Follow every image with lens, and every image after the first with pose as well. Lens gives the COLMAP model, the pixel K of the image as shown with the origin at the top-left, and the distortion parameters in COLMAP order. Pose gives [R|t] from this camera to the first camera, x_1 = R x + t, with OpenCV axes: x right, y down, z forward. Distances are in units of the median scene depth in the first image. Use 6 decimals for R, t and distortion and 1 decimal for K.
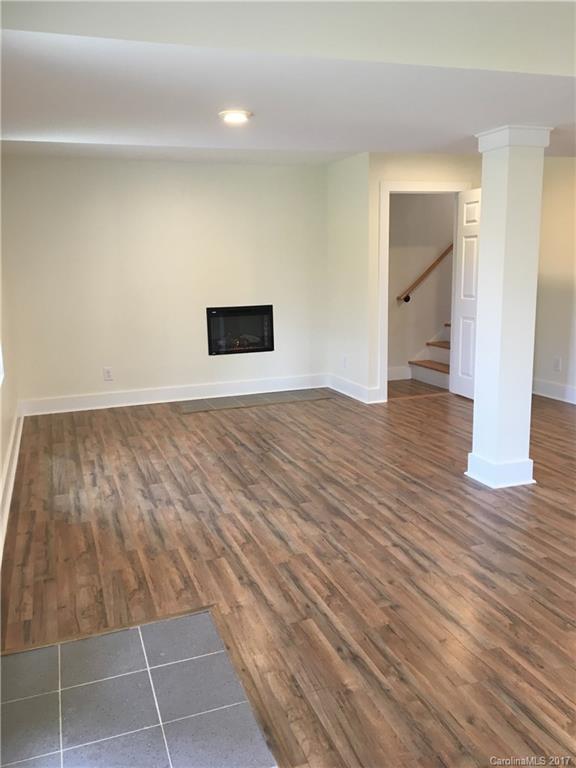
lens RADIAL K [[644.5, 0, 288.0], [0, 644.5, 384.0], [0, 0, 1]] dist [0.097150, -0.150033]
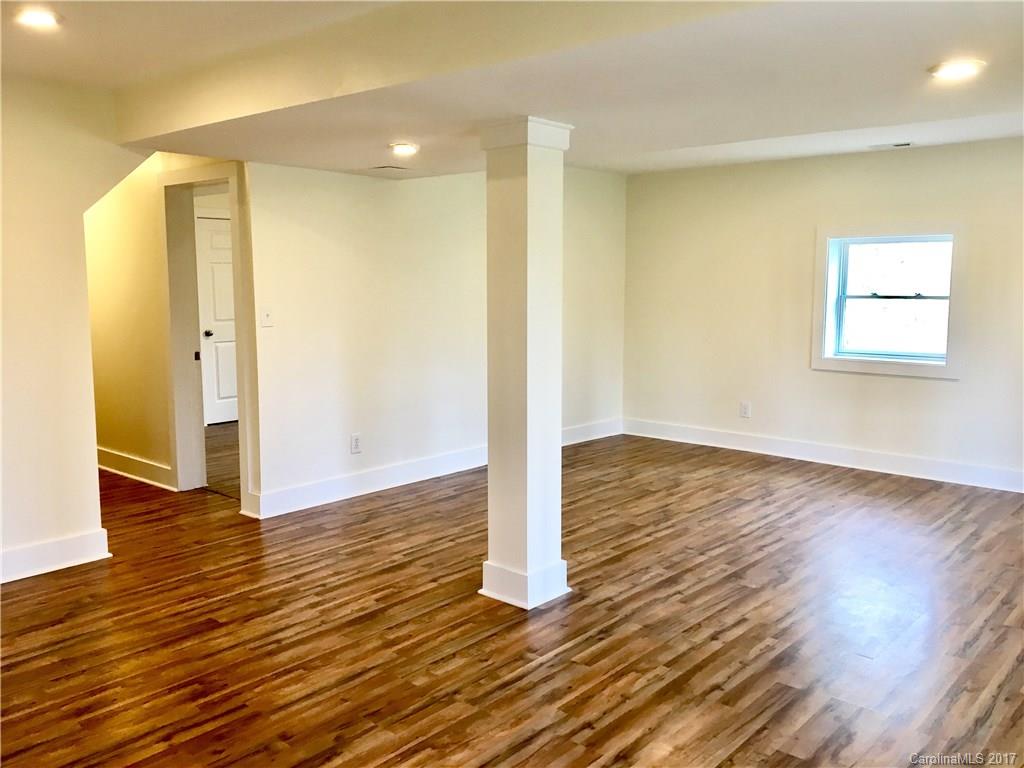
lens RADIAL K [[859.3, 0, 512.0], [0, 859.3, 384.0], [0, 0, 1]] dist [0.097150, -0.150033]
pose [[-0.483001, -0.081973, 0.871774, -0.525895], [0.176301, 0.966115, 0.188522, -0.283354], [-0.857688, 0.244751, -0.452182, 1.505234]]
